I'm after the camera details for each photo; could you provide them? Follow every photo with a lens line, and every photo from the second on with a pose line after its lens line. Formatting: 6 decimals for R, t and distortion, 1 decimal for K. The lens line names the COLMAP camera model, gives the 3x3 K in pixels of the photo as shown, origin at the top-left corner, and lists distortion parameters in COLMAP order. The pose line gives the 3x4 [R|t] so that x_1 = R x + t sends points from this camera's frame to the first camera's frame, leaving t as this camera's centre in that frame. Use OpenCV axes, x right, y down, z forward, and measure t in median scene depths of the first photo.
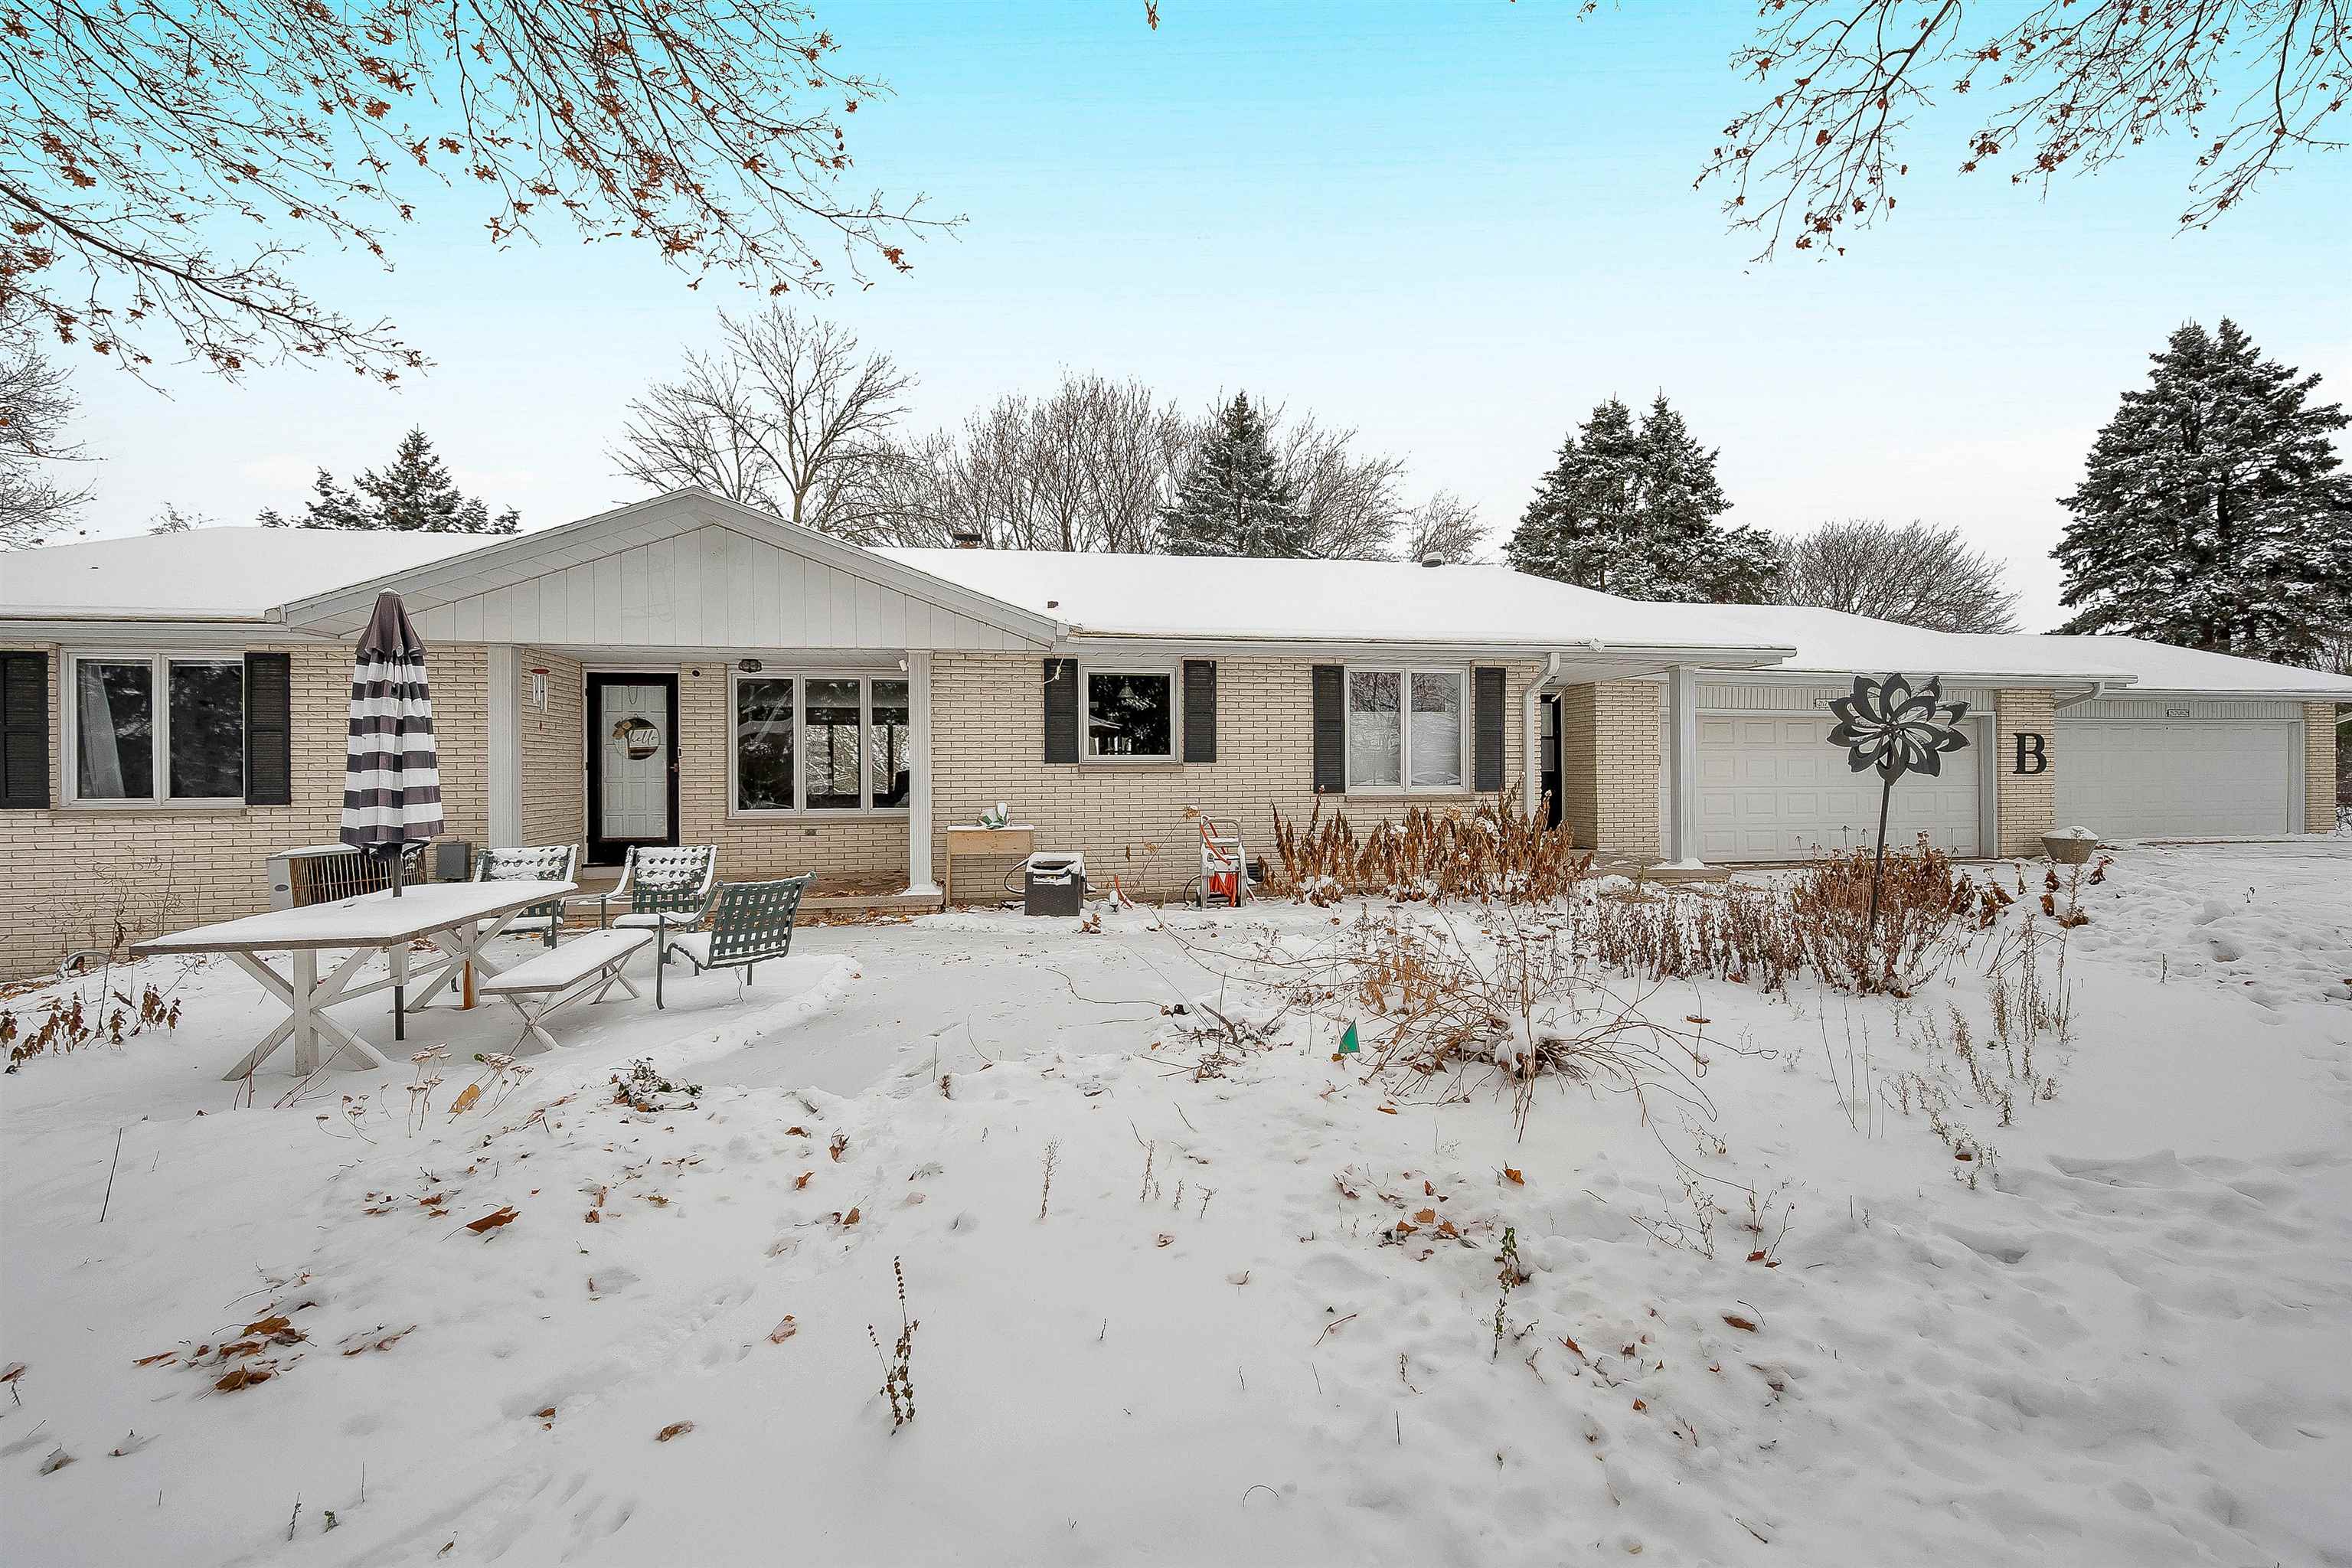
lens RADIAL K [[998.6, 0, 1173.0], [0, 998.6, 759.3], [0, 0, 1]] dist [0.000435, 0.000159]
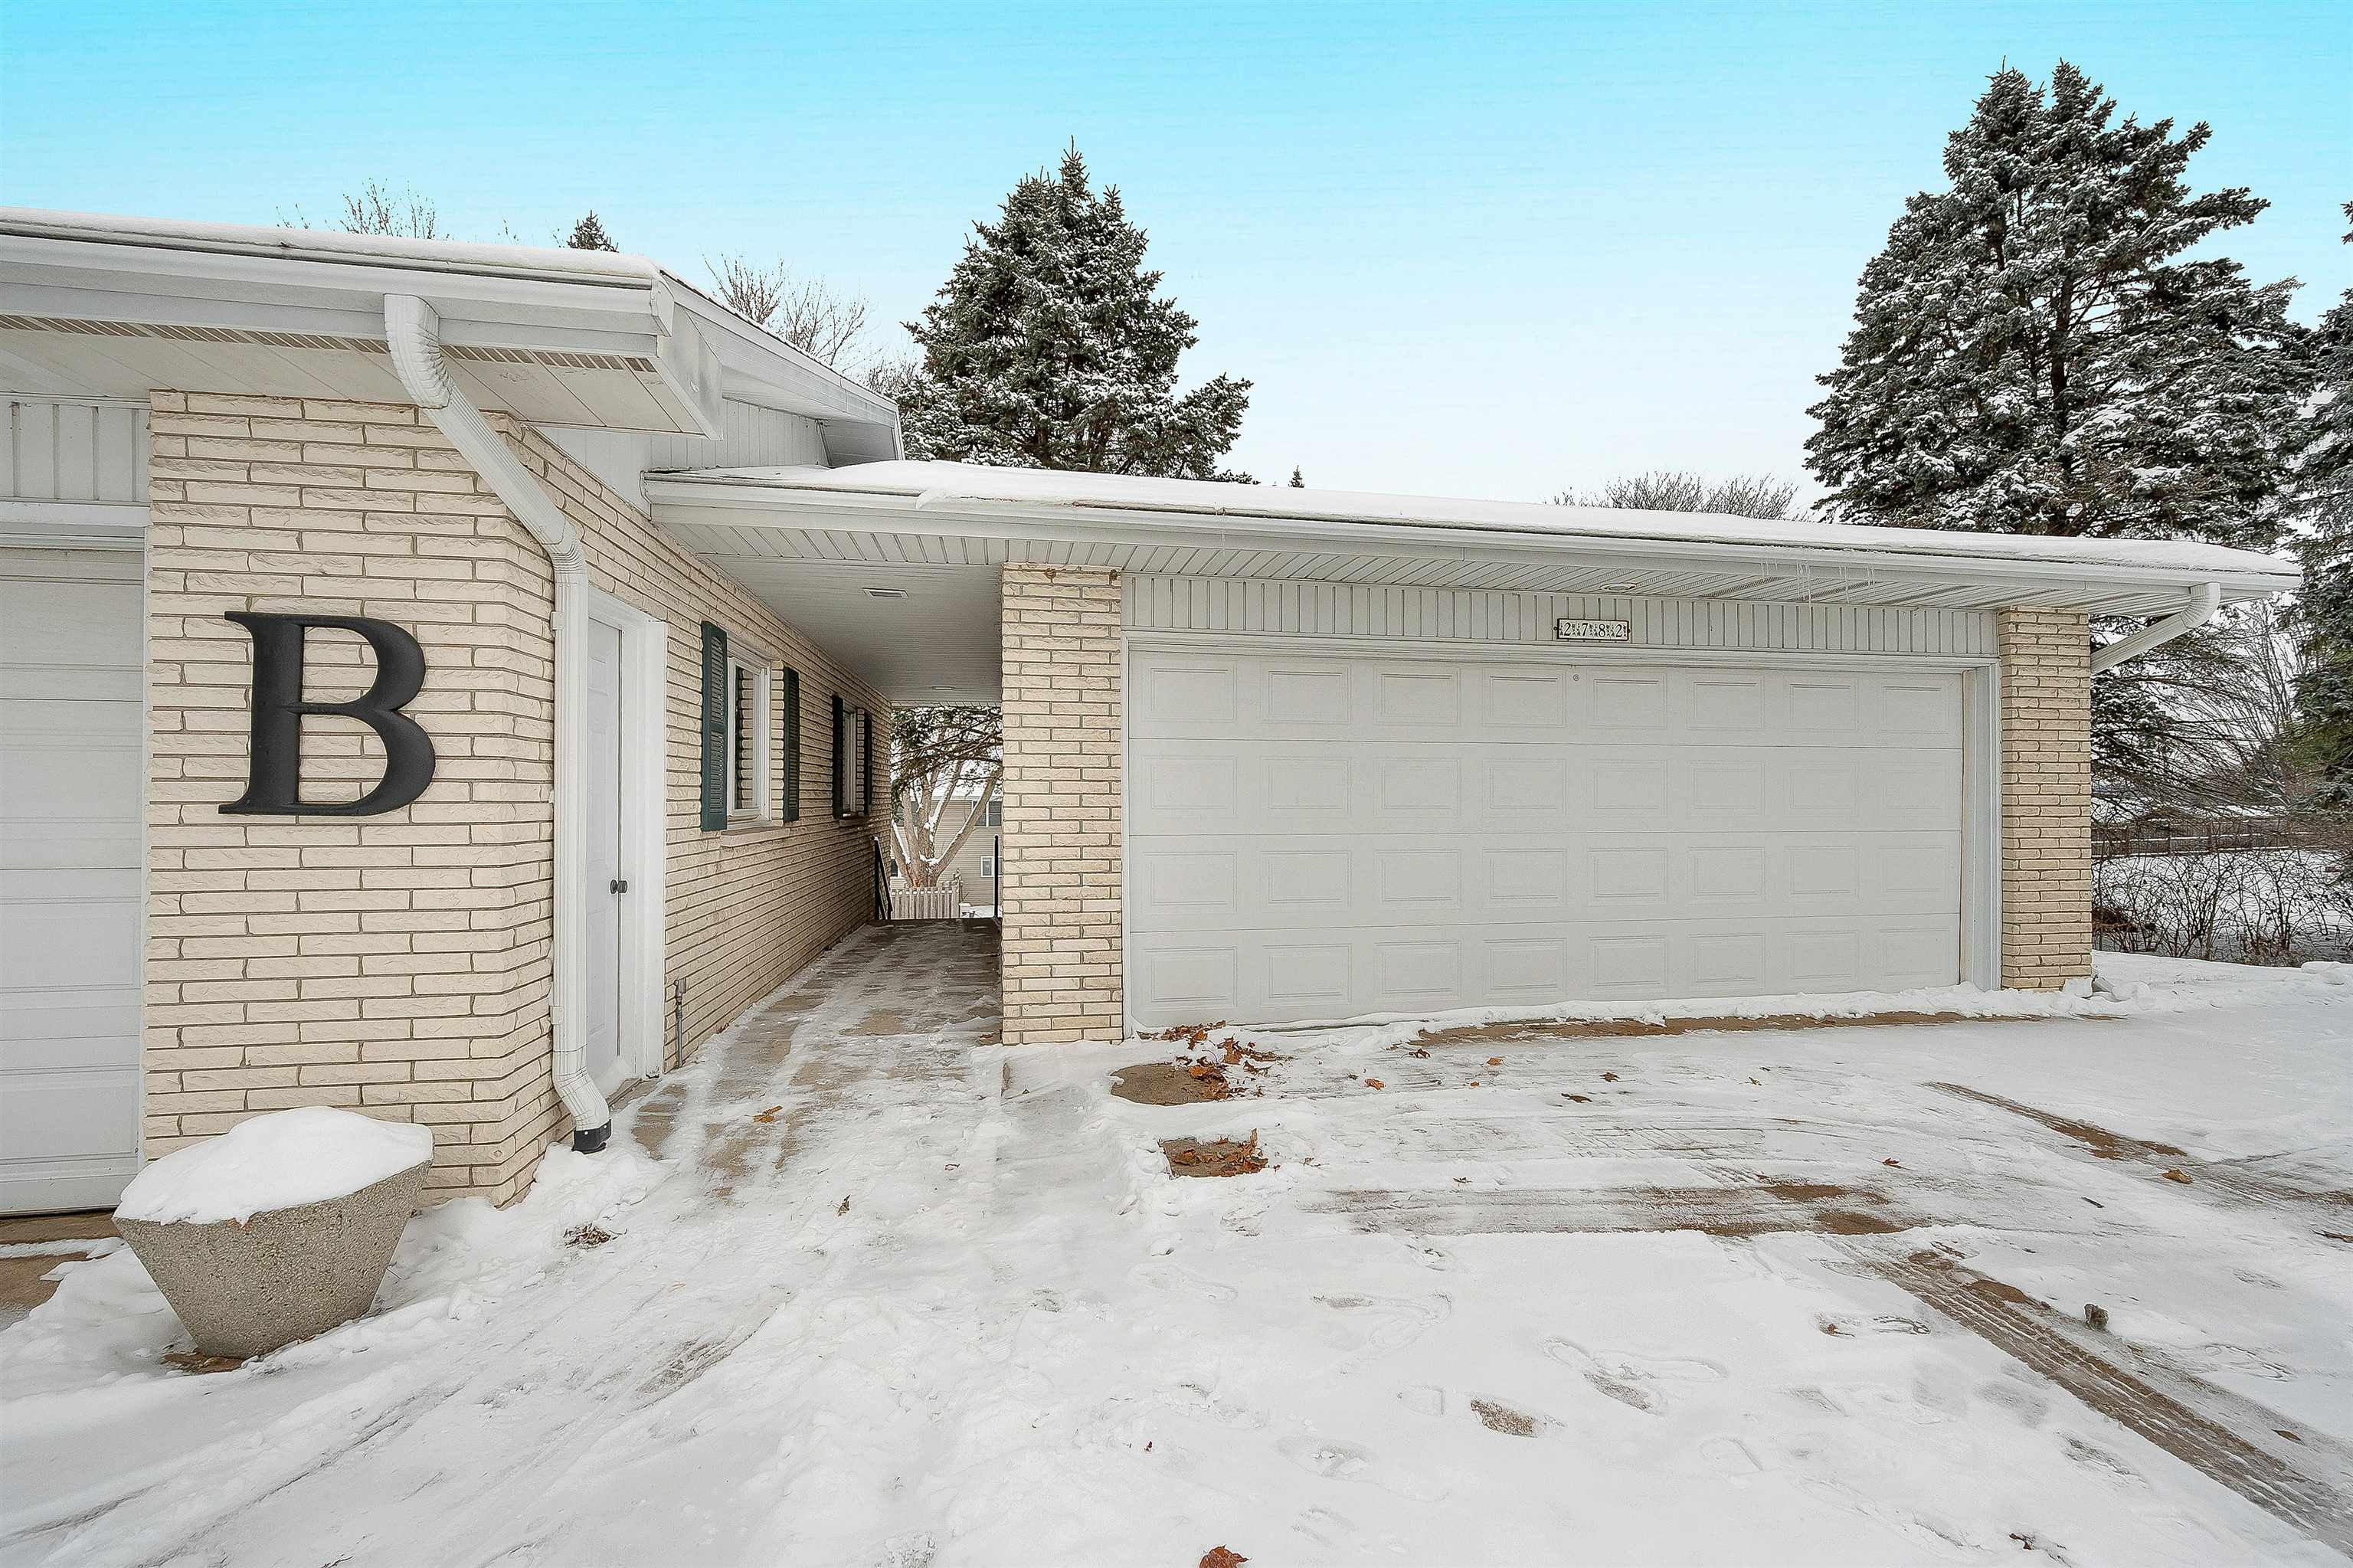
lens RADIAL K [[981.6, 0, 1176.5], [0, 981.6, 784.0], [0, 0, 1]] dist [-0.001851, -0.000288]
pose [[0.999966, 0.006696, -0.004749, 1.359199], [-0.006708, 0.999974, -0.002642, 0.009998], [0.004731, 0.002673, 0.999985, 1.055250]]
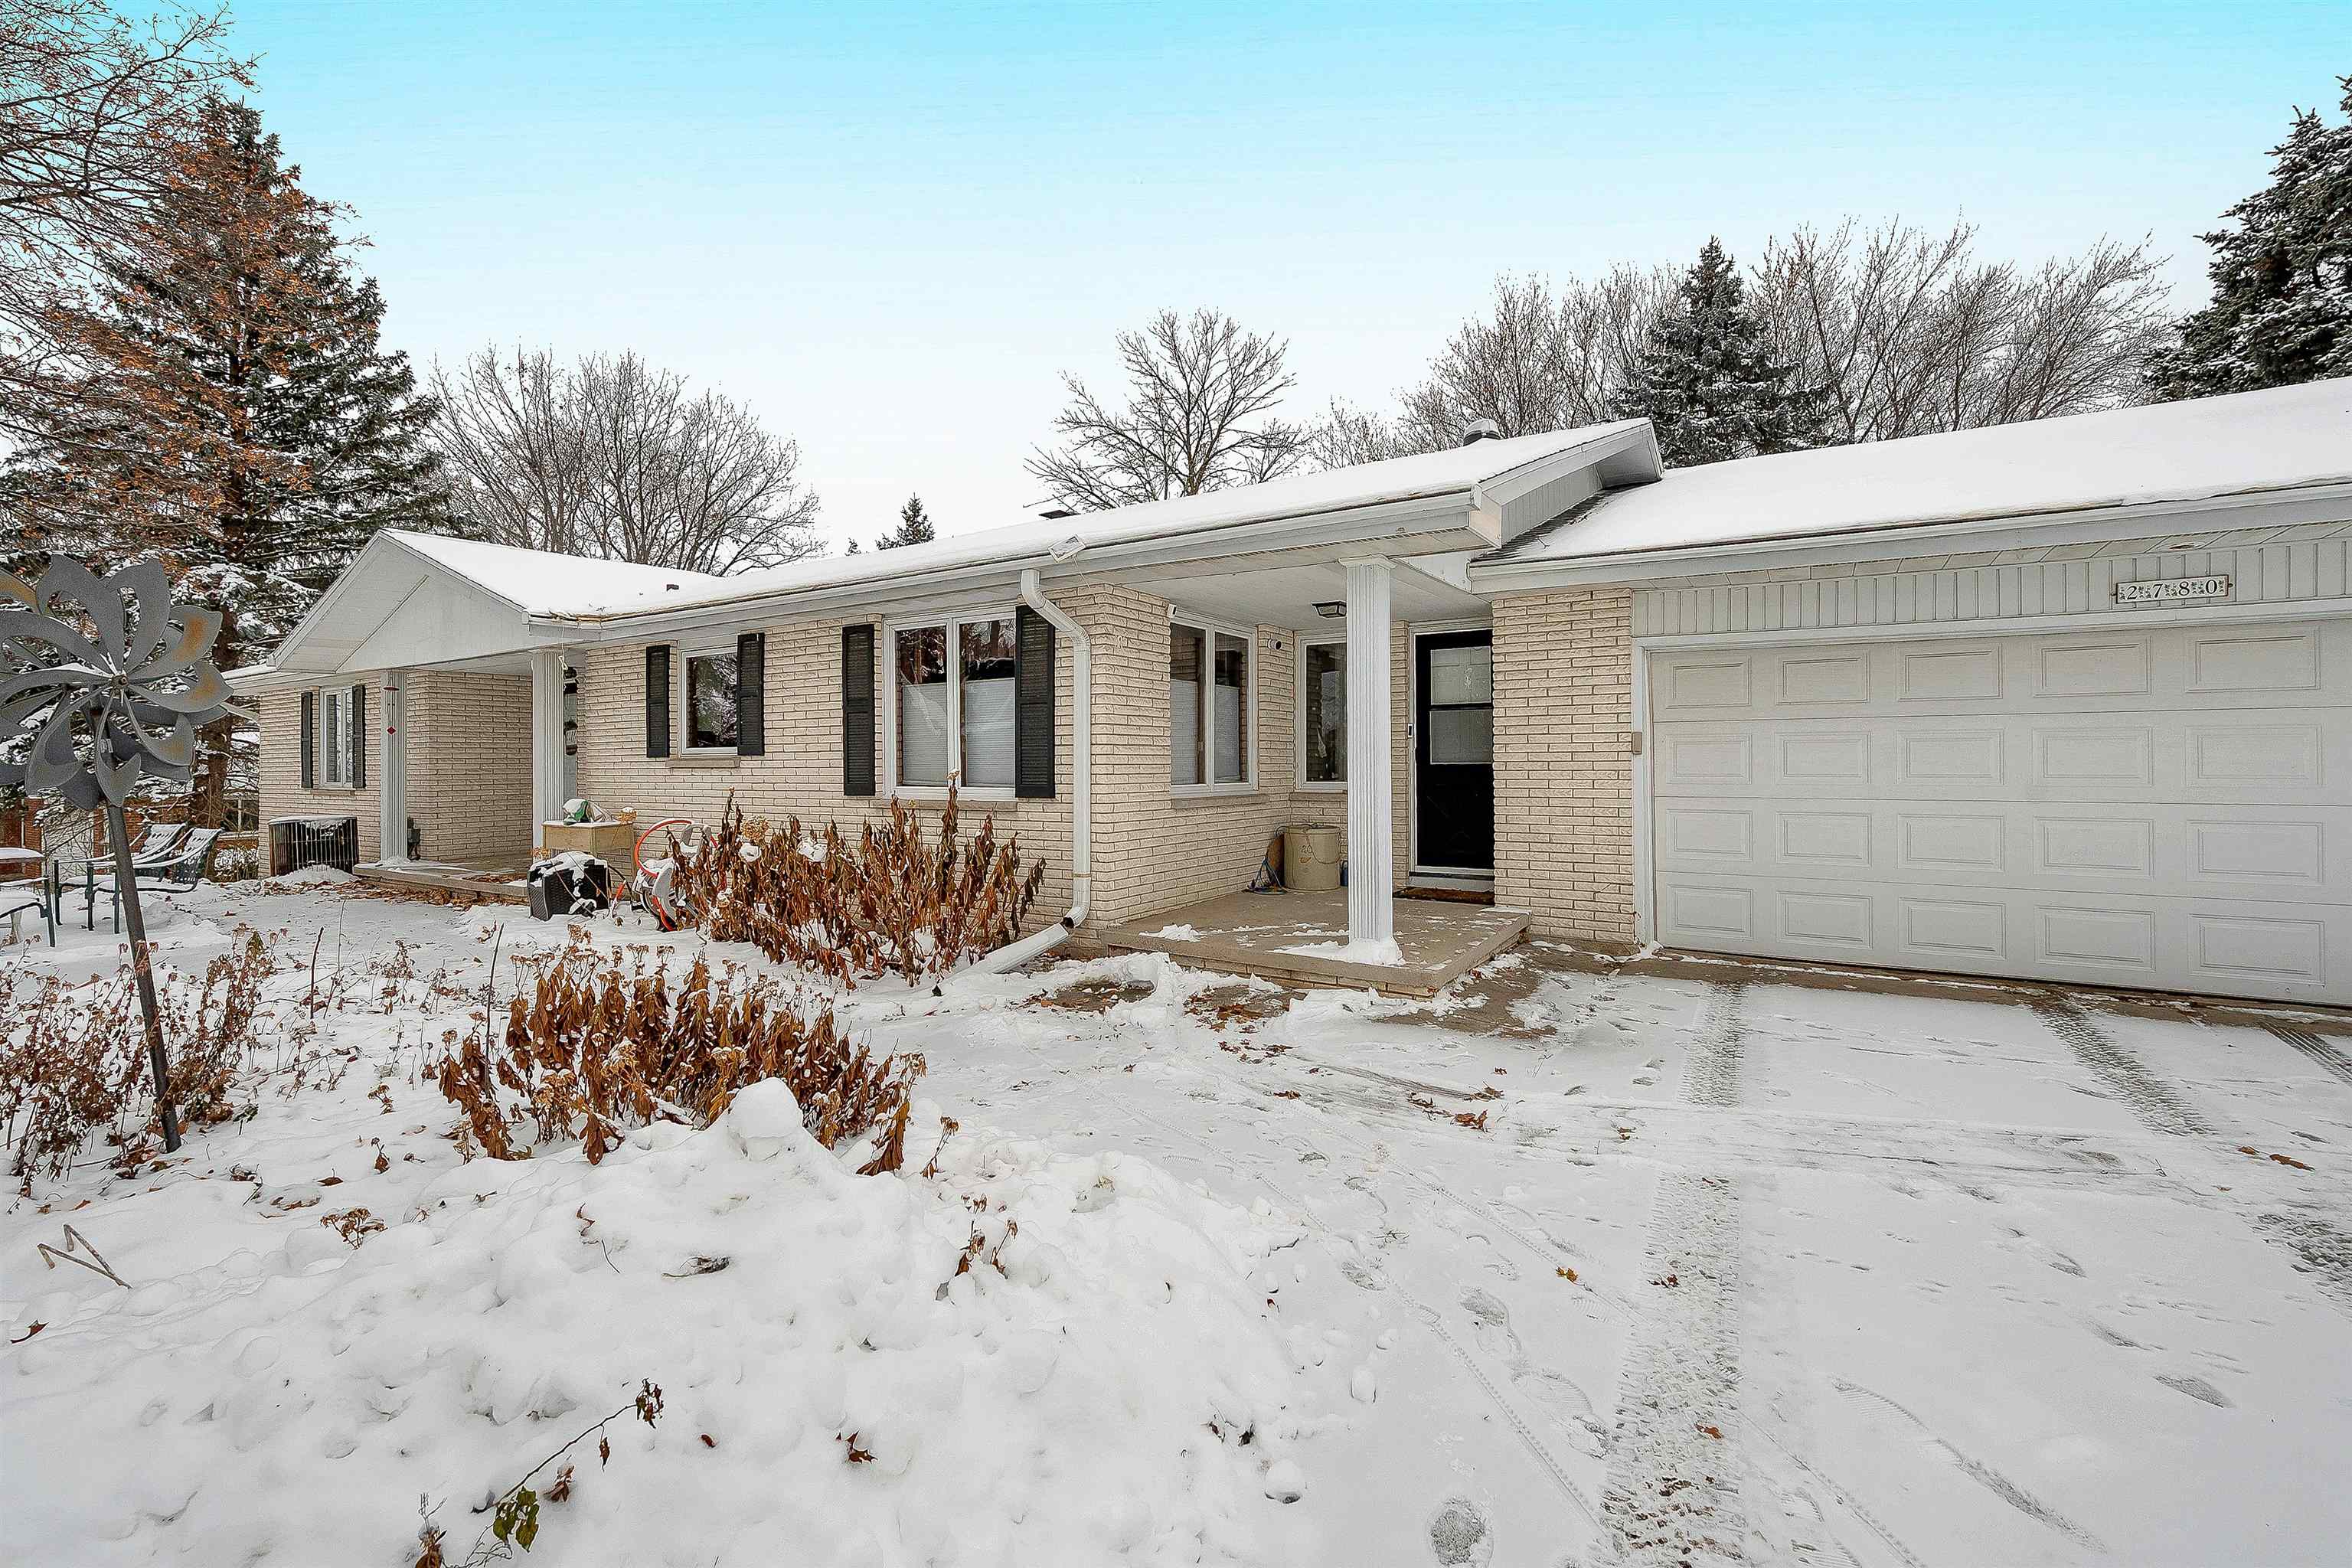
lens RADIAL K [[998.6, 0, 1173.0], [0, 998.6, 759.3], [0, 0, 1]] dist [0.000435, 0.000159]
pose [[0.745477, -0.002421, -0.666527, 0.799811], [0.011215, 0.999897, 0.008912, 0.002440], [0.666437, -0.014118, 0.745428, 0.571767]]
